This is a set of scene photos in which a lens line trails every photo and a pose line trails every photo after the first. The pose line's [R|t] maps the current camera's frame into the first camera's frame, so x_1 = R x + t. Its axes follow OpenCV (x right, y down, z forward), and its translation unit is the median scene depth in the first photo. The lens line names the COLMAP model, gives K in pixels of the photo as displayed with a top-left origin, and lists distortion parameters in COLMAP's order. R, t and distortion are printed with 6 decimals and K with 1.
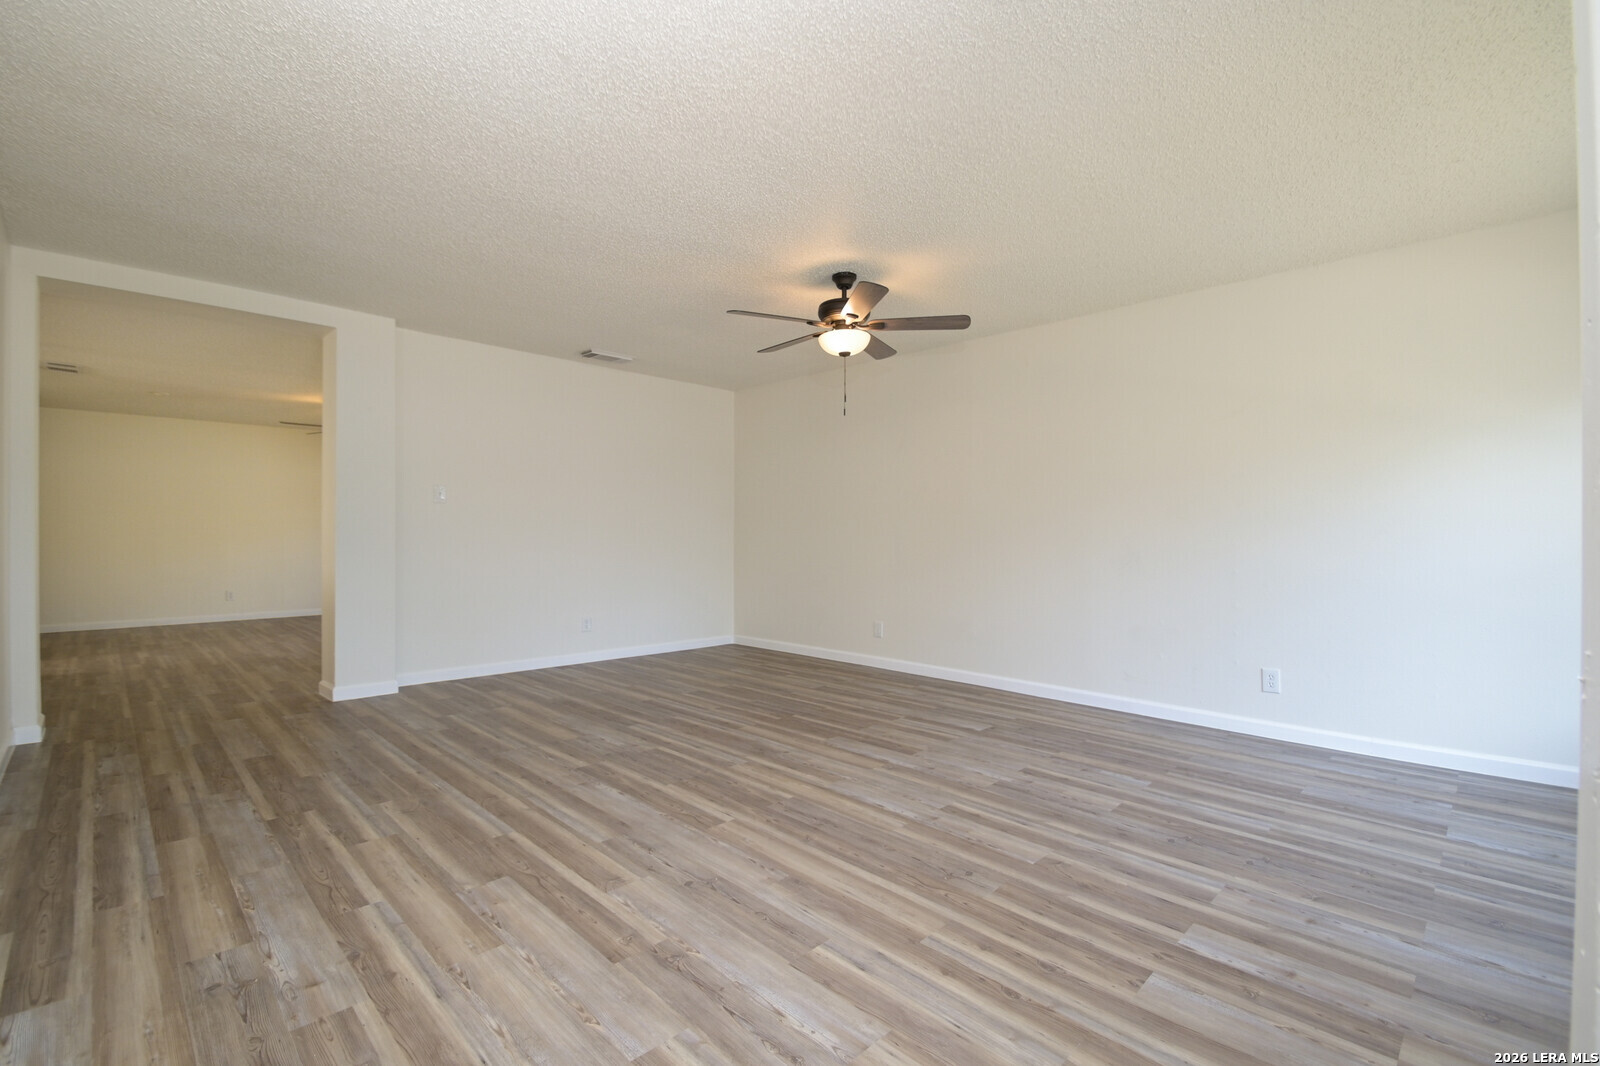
lens RADIAL K [[717.7, 0, 794.9], [0, 717.7, 535.8], [0, 0, 1]] dist [0.002606, -0.006201]
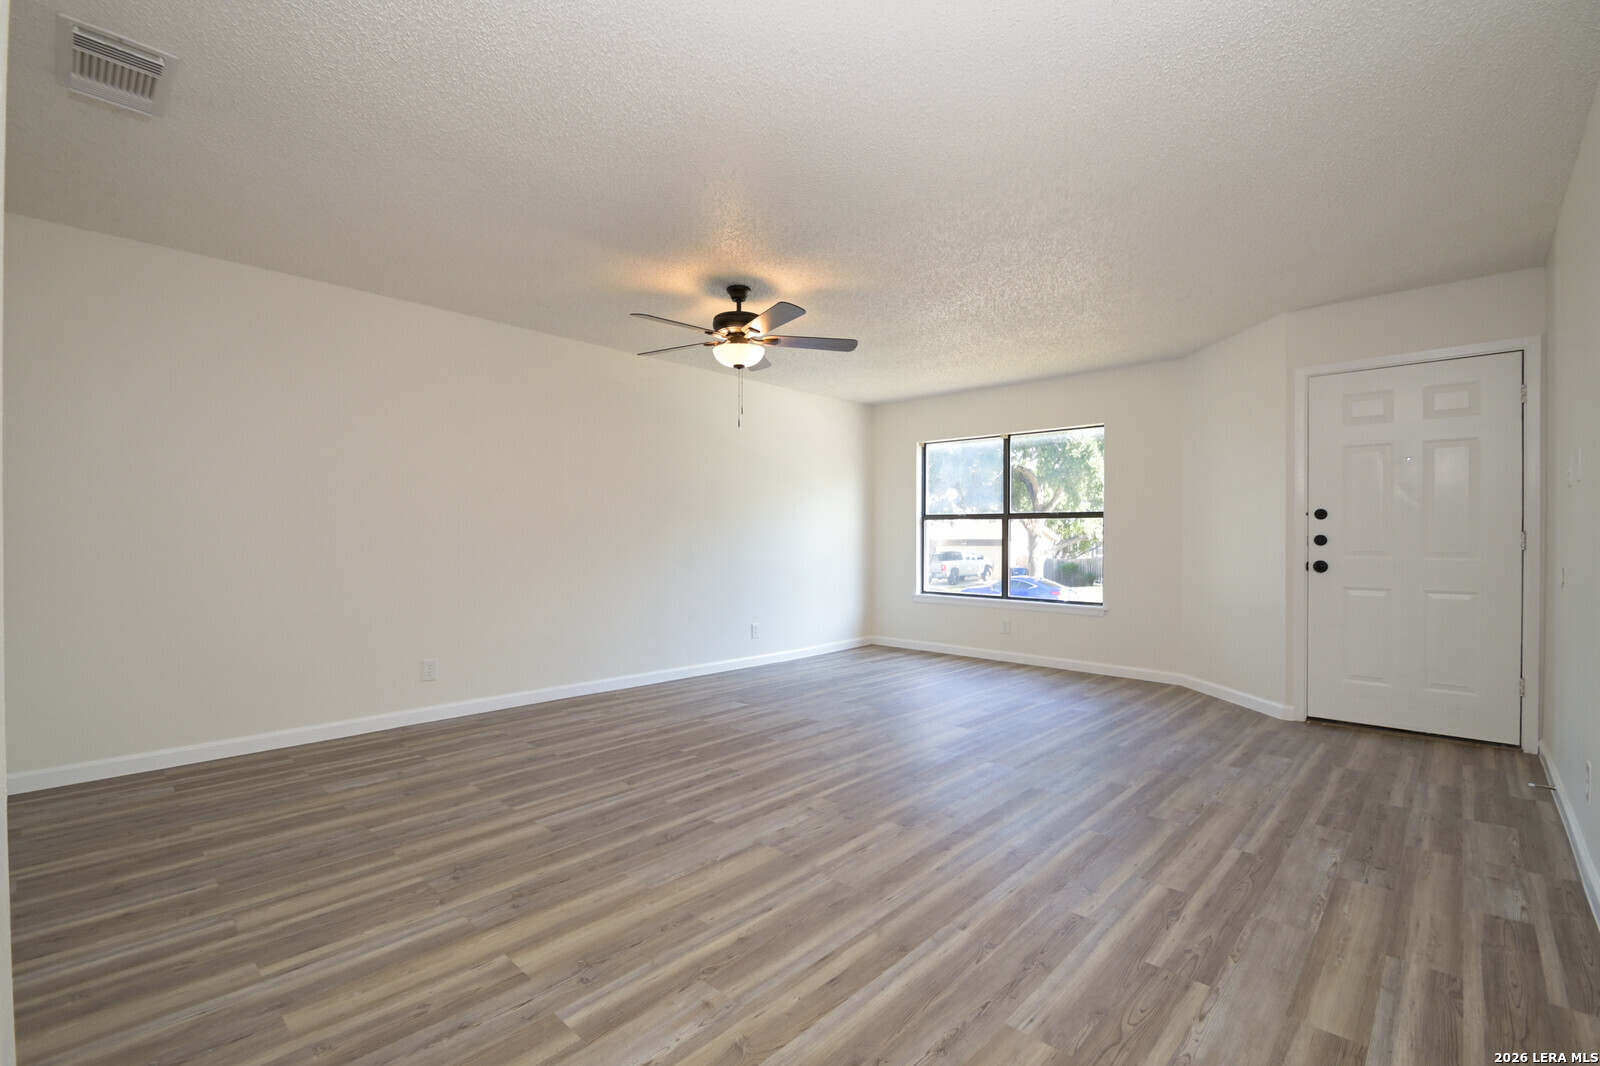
lens RADIAL K [[717.7, 0, 794.9], [0, 717.7, 535.8], [0, 0, 1]] dist [0.002606, -0.006201]
pose [[-0.048892, -0.001063, 0.998804, -1.101445], [-0.002039, 0.999997, 0.000964, -0.017795], [-0.998802, -0.001989, -0.048894, 1.128572]]
